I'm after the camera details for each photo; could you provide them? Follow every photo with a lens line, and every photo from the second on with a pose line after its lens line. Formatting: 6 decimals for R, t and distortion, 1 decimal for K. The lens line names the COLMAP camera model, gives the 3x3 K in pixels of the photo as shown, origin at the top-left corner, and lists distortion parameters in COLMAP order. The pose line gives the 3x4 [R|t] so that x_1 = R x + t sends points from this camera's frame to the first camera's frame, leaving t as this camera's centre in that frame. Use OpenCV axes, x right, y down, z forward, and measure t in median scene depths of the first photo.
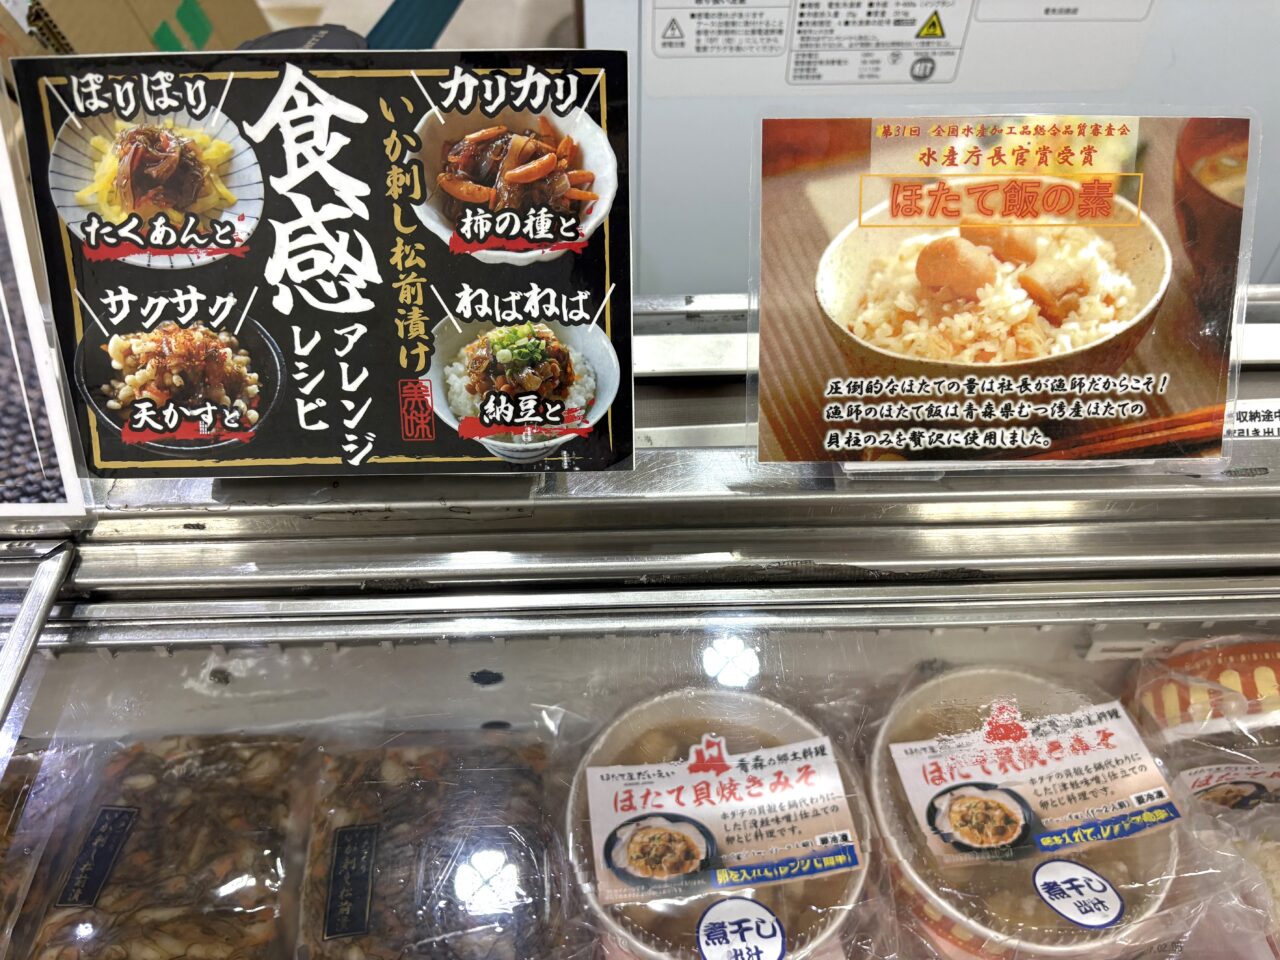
lens RADIAL K [[974.5, 0, 639.7], [0, 974.5, 478.6], [0, 0, 1]] dist [-0.031792, 0.033162]
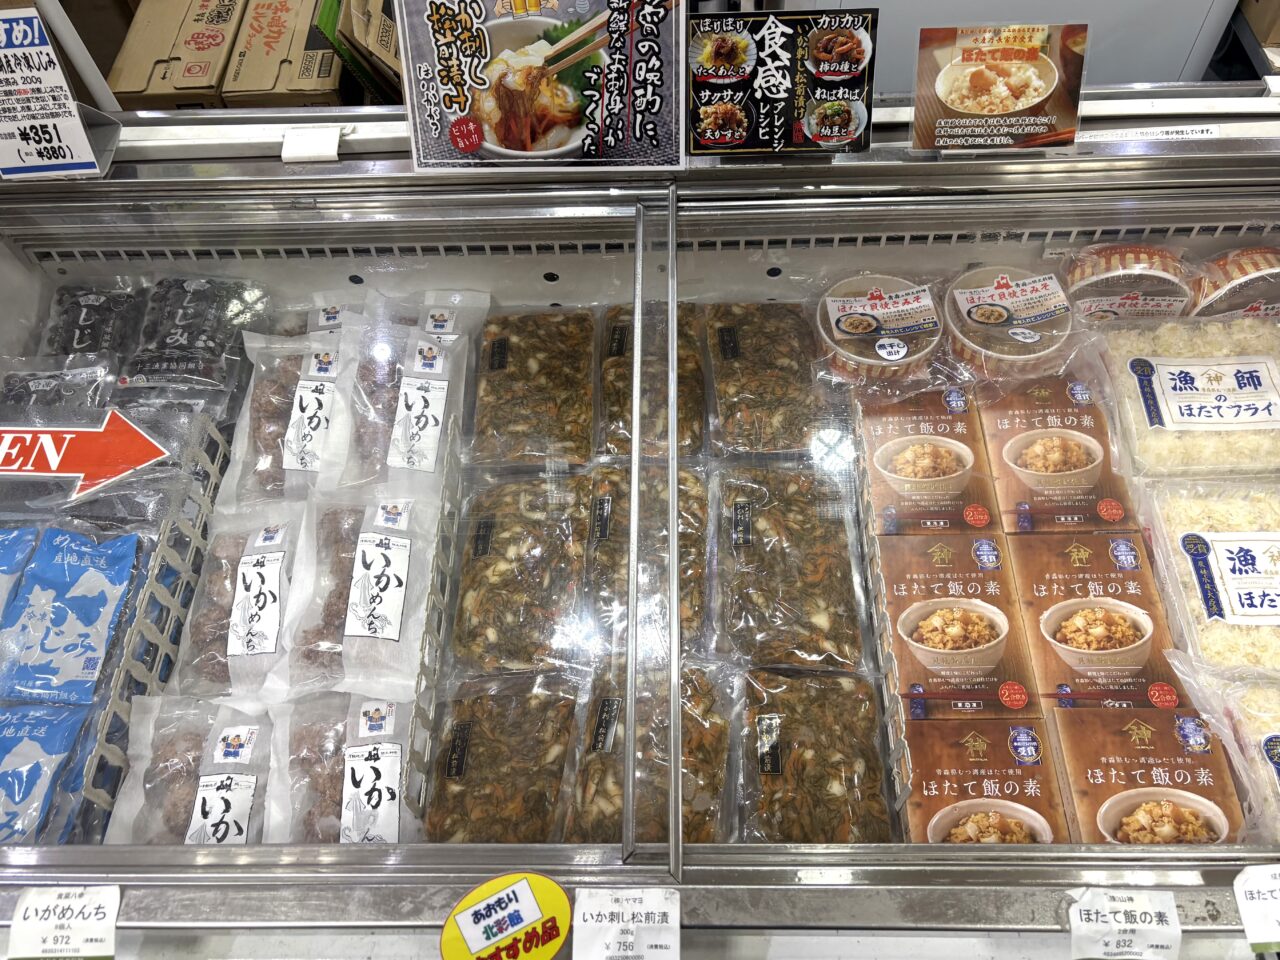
lens RADIAL K [[974.5, 0, 637.4], [0, 974.5, 485.4], [0, 0, 1]] dist [-0.031792, 0.033162]
pose [[0.997076, 0.013066, -0.075292, -0.493692], [0.000540, 0.984046, 0.177913, 0.481327], [0.076415, -0.177433, 0.981162, -2.223855]]
